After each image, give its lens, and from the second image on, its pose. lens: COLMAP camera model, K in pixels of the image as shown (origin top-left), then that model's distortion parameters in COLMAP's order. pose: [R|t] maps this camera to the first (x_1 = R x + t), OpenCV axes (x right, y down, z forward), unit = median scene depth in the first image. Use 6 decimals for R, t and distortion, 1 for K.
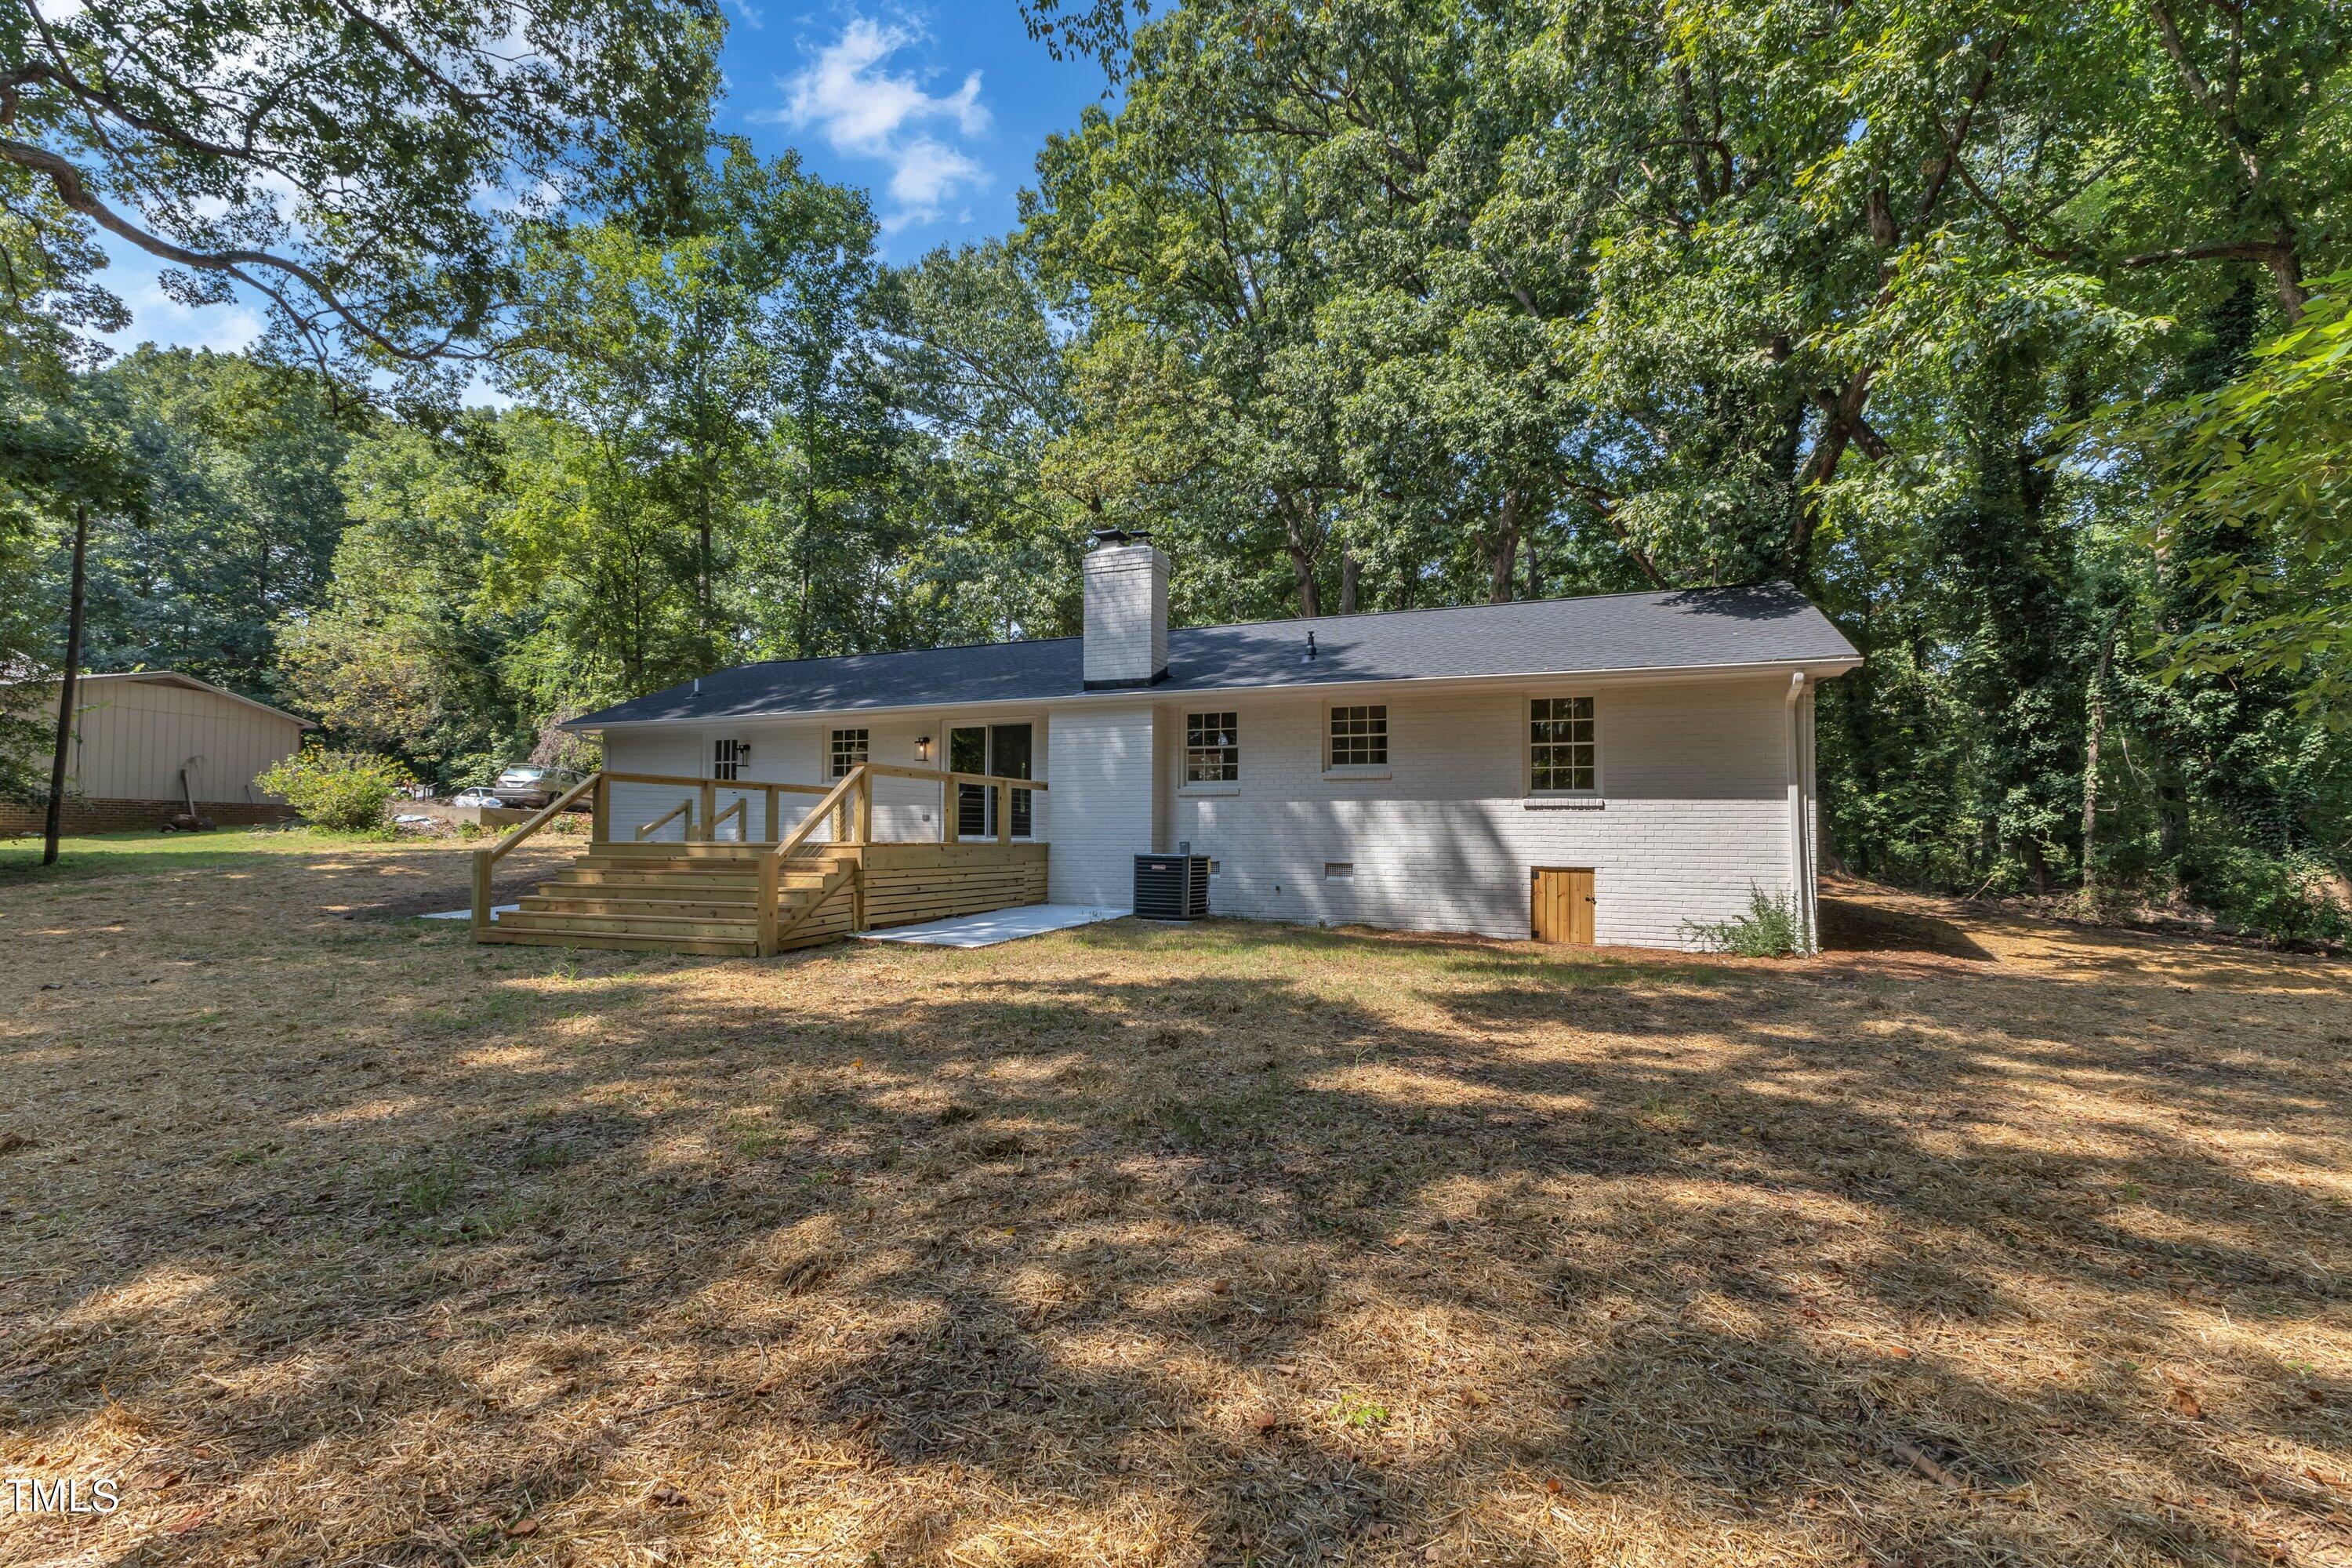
lens RADIAL K [[1047.1, 0, 1181.8], [0, 1047.1, 781.1], [0, 0, 1]] dist [0.004297, -0.000545]
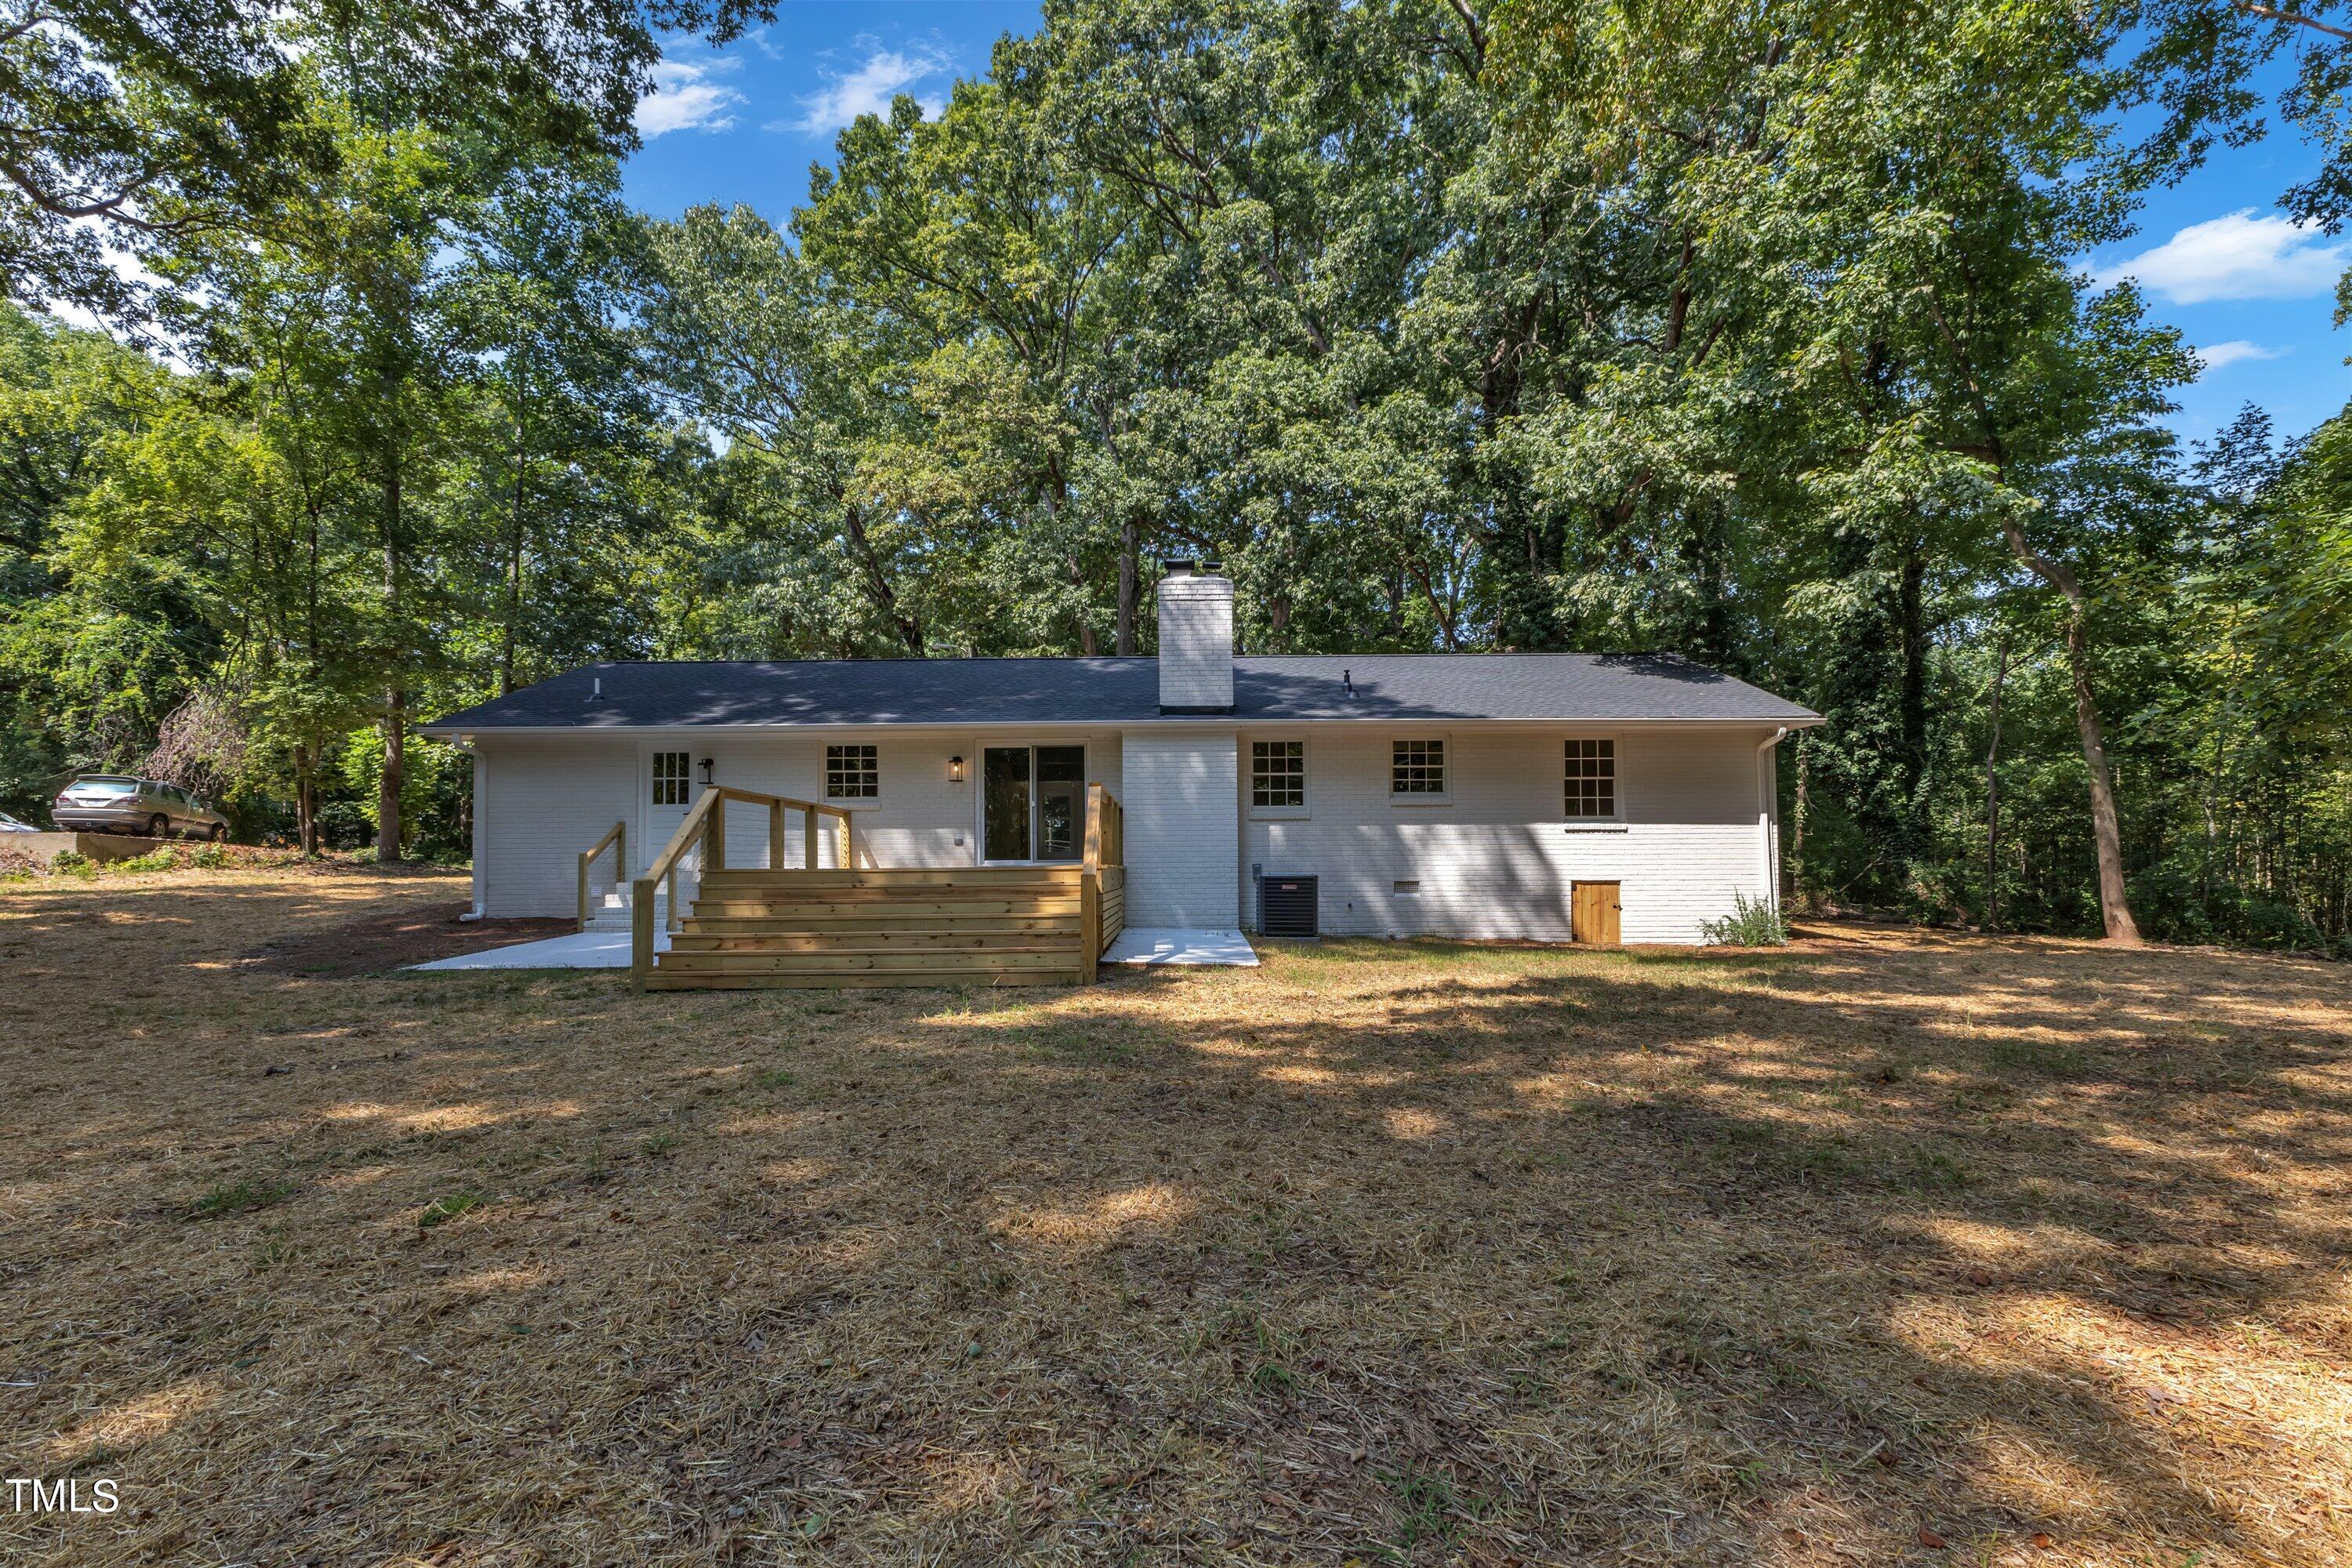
lens RADIAL K [[1047.1, 0, 1188.0], [0, 1047.1, 799.5], [0, 0, 1]] dist [0.004297, -0.000545]
pose [[0.923816, 0.013257, 0.382606, -0.462946], [-0.009284, 0.999882, -0.012228, 0.007437], [-0.382723, 0.007744, 0.923830, 0.057695]]
